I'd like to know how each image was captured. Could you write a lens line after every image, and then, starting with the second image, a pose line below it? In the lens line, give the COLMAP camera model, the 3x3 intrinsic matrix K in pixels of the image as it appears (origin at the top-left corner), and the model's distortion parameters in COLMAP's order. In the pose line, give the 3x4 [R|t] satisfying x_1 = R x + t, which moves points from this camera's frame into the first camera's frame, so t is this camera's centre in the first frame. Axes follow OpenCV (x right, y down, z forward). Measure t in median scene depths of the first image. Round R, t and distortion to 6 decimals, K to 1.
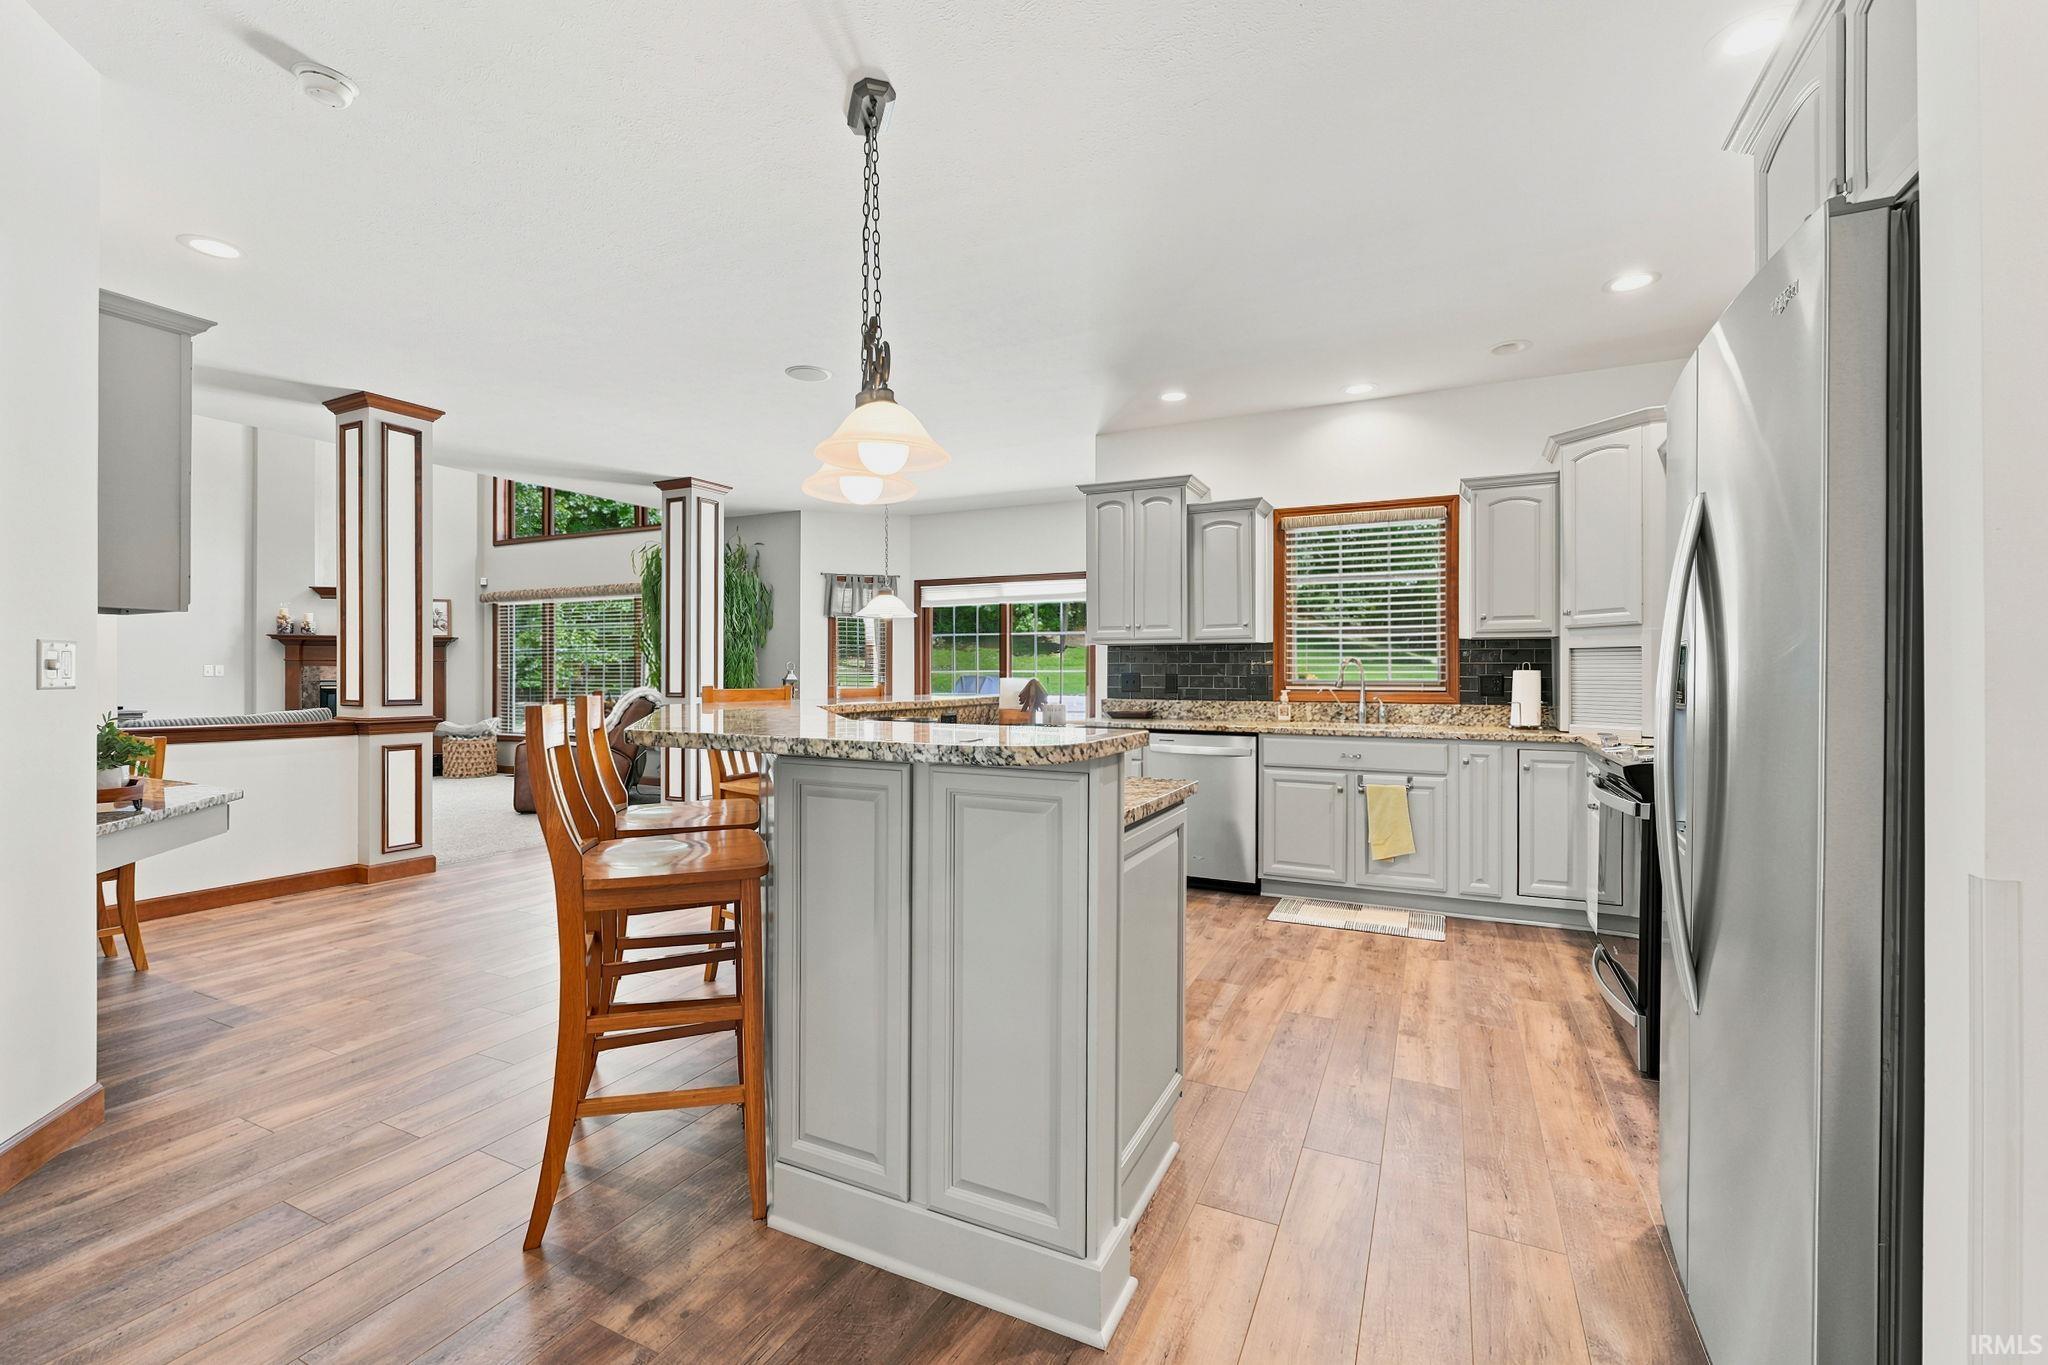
lens RADIAL K [[868.3, 0, 1016.5], [0, 868.3, 678.9], [0, 0, 1]] dist [-0.000774, -0.000149]
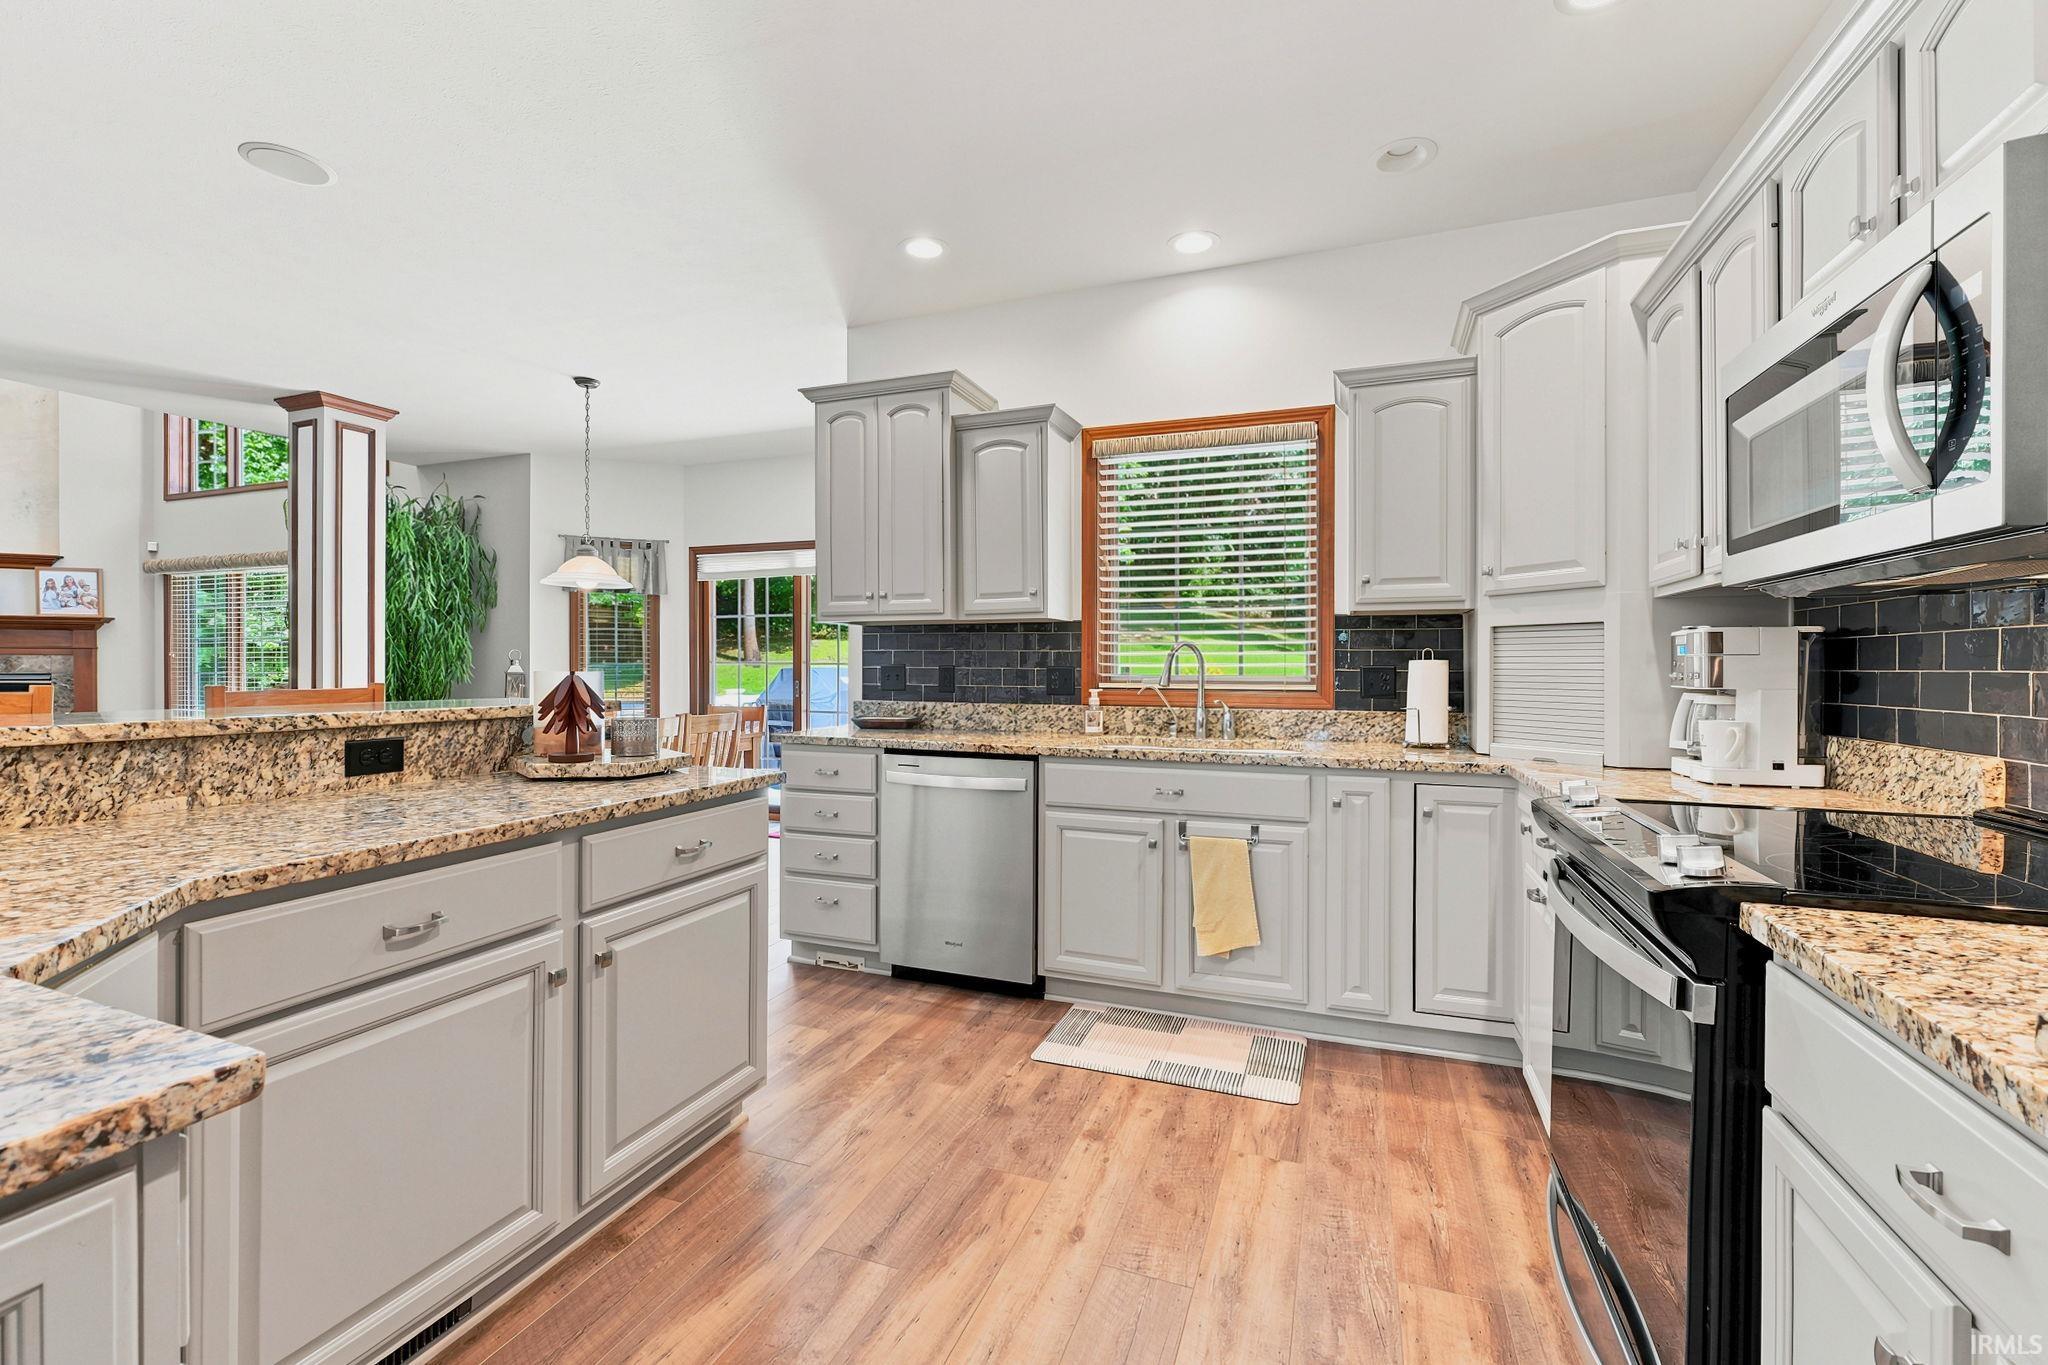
lens RADIAL K [[868.3, 0, 1016.5], [0, 868.3, 678.9], [0, 0, 1]] dist [-0.000774, -0.000149]
pose [[0.996134, -0.000742, 0.087840, 0.211068], [-0.000063, 0.999958, 0.009163, -0.001671], [-0.087844, -0.009133, 0.996092, 0.358309]]
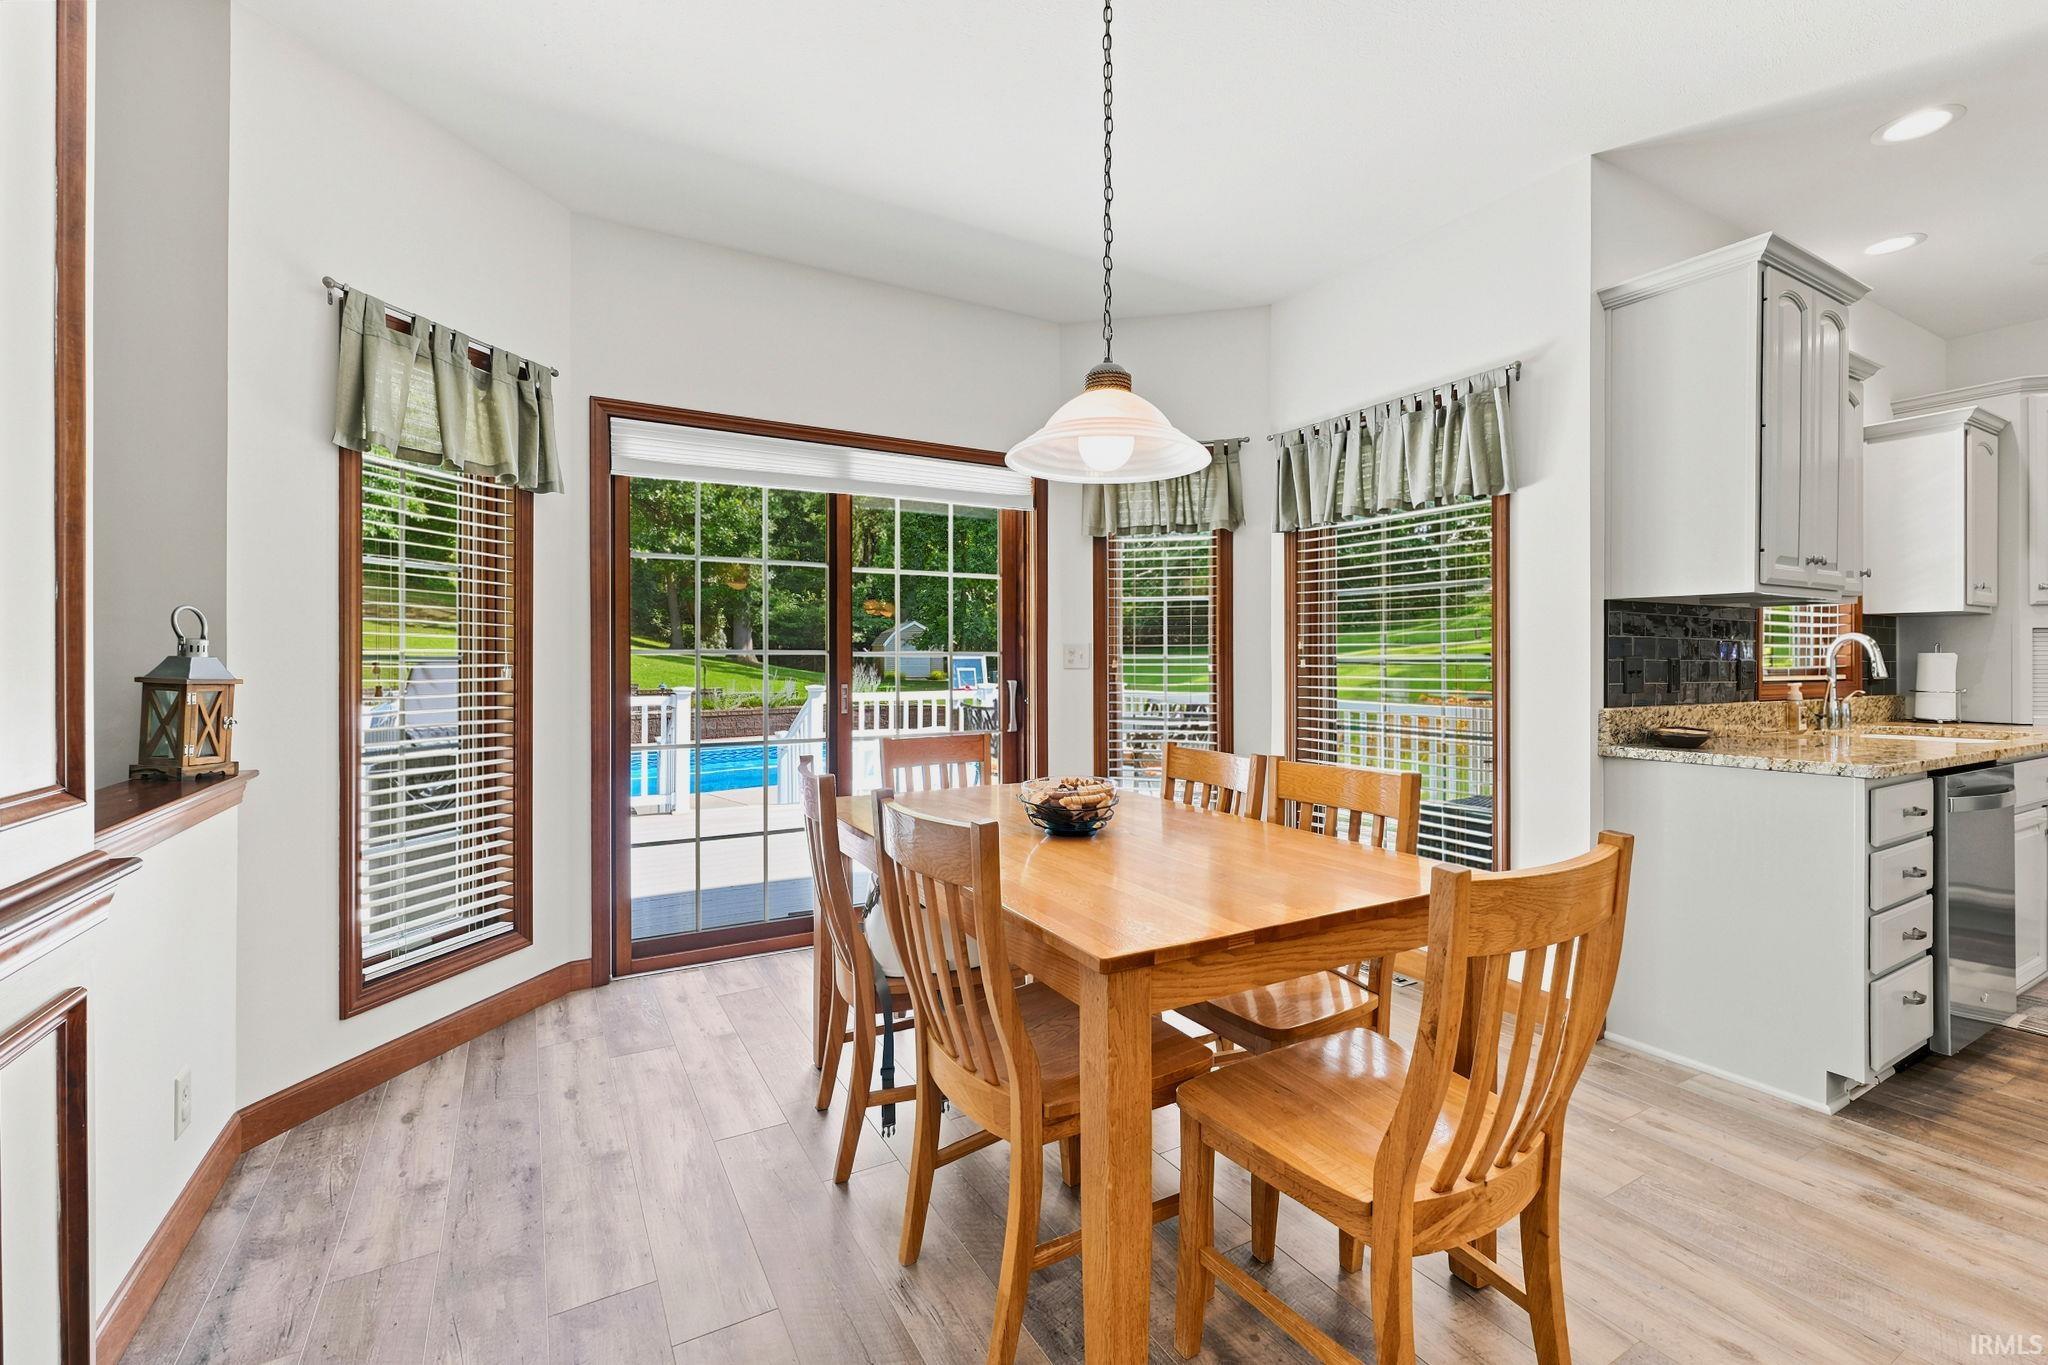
lens RADIAL K [[867.9, 0, 1023.0], [0, 867.9, 655.8], [0, 0, 1]] dist [0.000142, -0.000029]
pose [[0.565454, 0.001185, 0.824779, -0.605804], [0.003746, 0.999985, -0.004005, -0.006606], [-0.824772, 0.005354, 0.565441, 1.252779]]
